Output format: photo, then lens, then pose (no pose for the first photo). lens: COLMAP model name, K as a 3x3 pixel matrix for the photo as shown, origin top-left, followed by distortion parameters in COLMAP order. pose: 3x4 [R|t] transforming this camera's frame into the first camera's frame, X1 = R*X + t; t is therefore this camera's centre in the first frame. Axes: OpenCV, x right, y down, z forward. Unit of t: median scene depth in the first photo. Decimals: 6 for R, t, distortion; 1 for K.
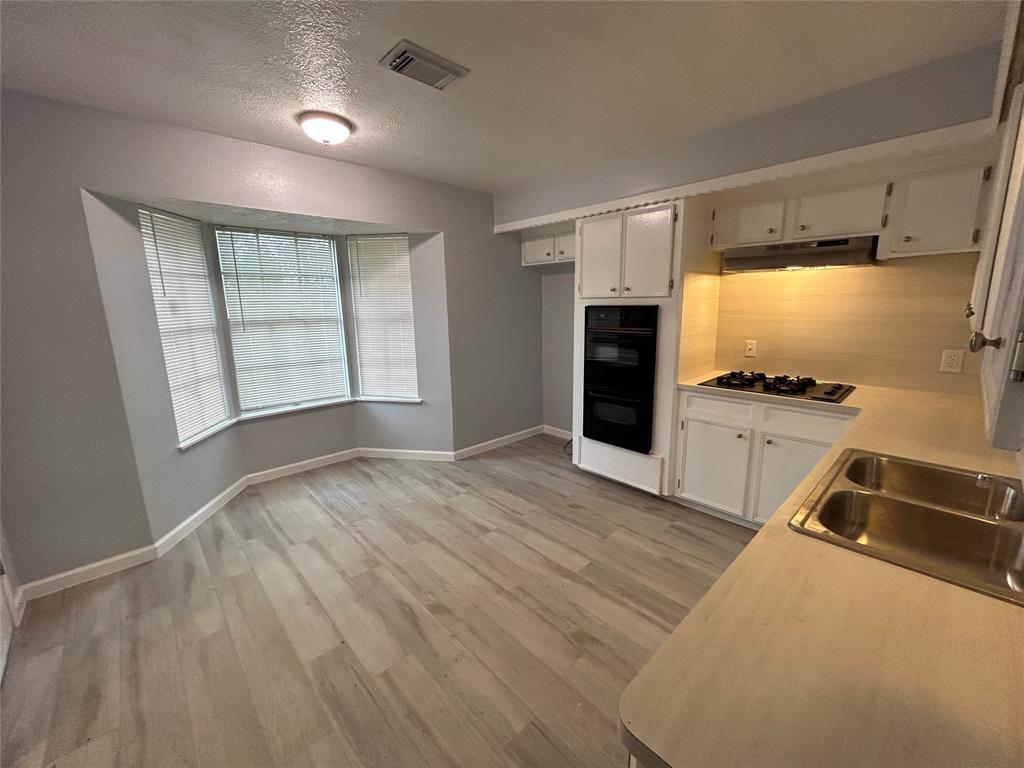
lens RADIAL K [[411.0, 0, 510.0], [0, 411.0, 380.2], [0, 0, 1]] dist [-0.001730, 0.000780]
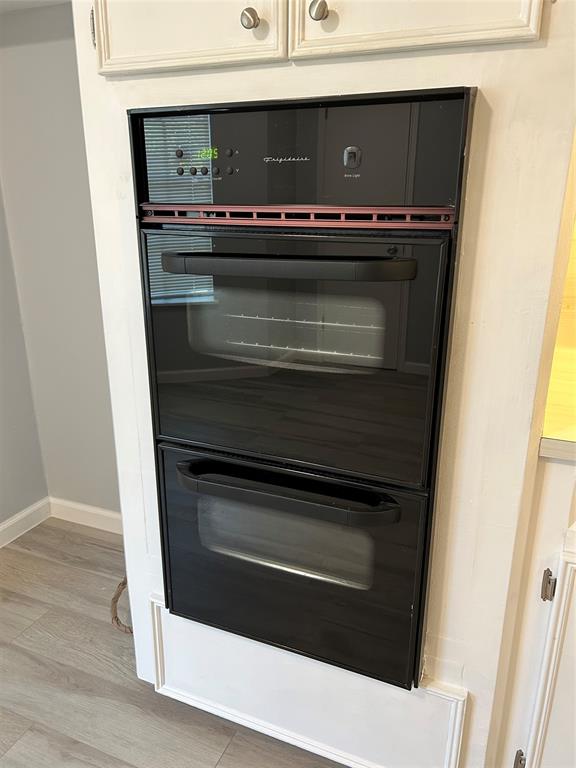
lens RADIAL K [[576.3, 0, 288.0], [0, 576.3, 384.0], [0, 0, 1]] dist [0.078838, -0.093775]
pose [[0.911151, -0.108085, 0.397646, 0.135874], [0.059155, 0.989301, 0.133359, -0.079021], [-0.407805, -0.097987, 0.907796, 0.752686]]
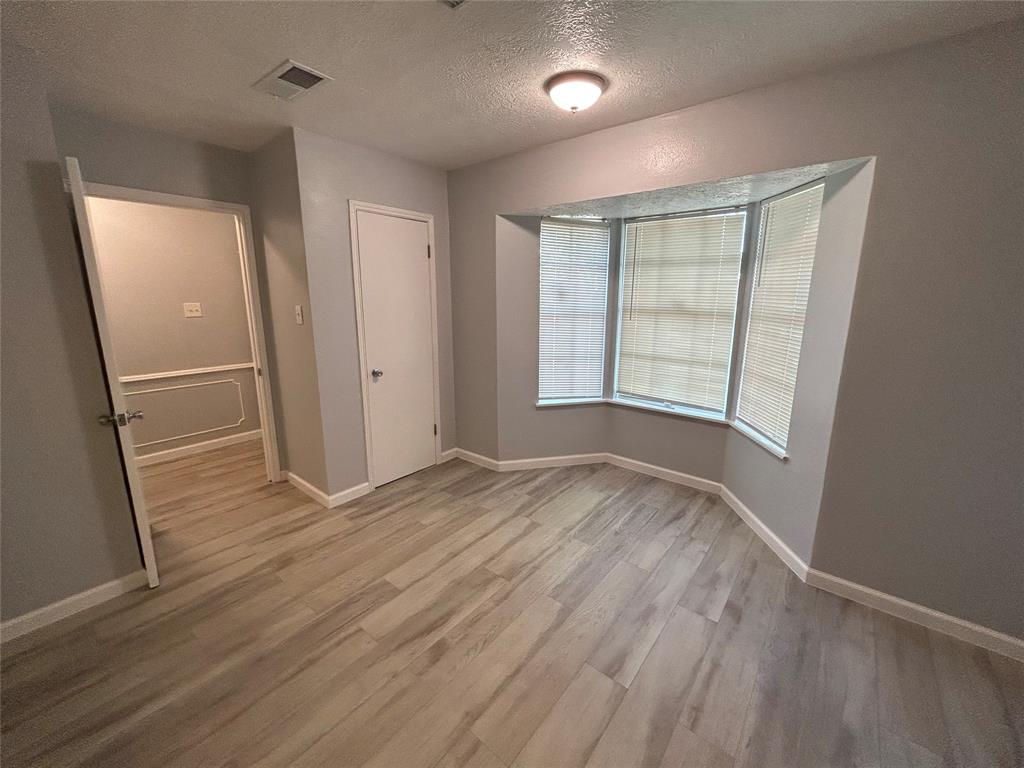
lens RADIAL K [[411.0, 0, 510.0], [0, 411.0, 380.2], [0, 0, 1]] dist [-0.001730, 0.000780]
pose [[0.130765, 0.219473, -0.966815, 0.398564], [-0.192256, 0.962291, 0.192443, -0.134640], [0.972593, 0.160711, 0.168029, 0.651415]]
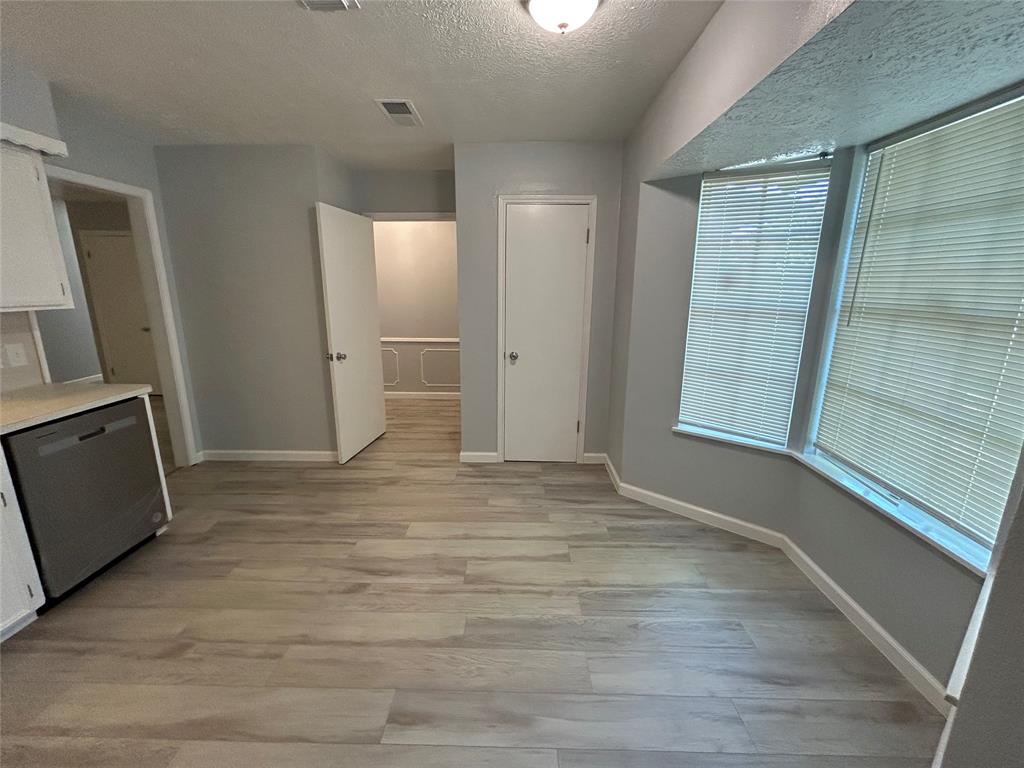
lens RADIAL K [[411.0, 0, 510.0], [0, 411.0, 380.2], [0, 0, 1]] dist [-0.001730, 0.000780]
pose [[-0.698633, 0.174703, -0.693824, 0.123029], [-0.127997, 0.923569, 0.361436, -0.232068], [0.703938, 0.341319, -0.622874, 1.227330]]
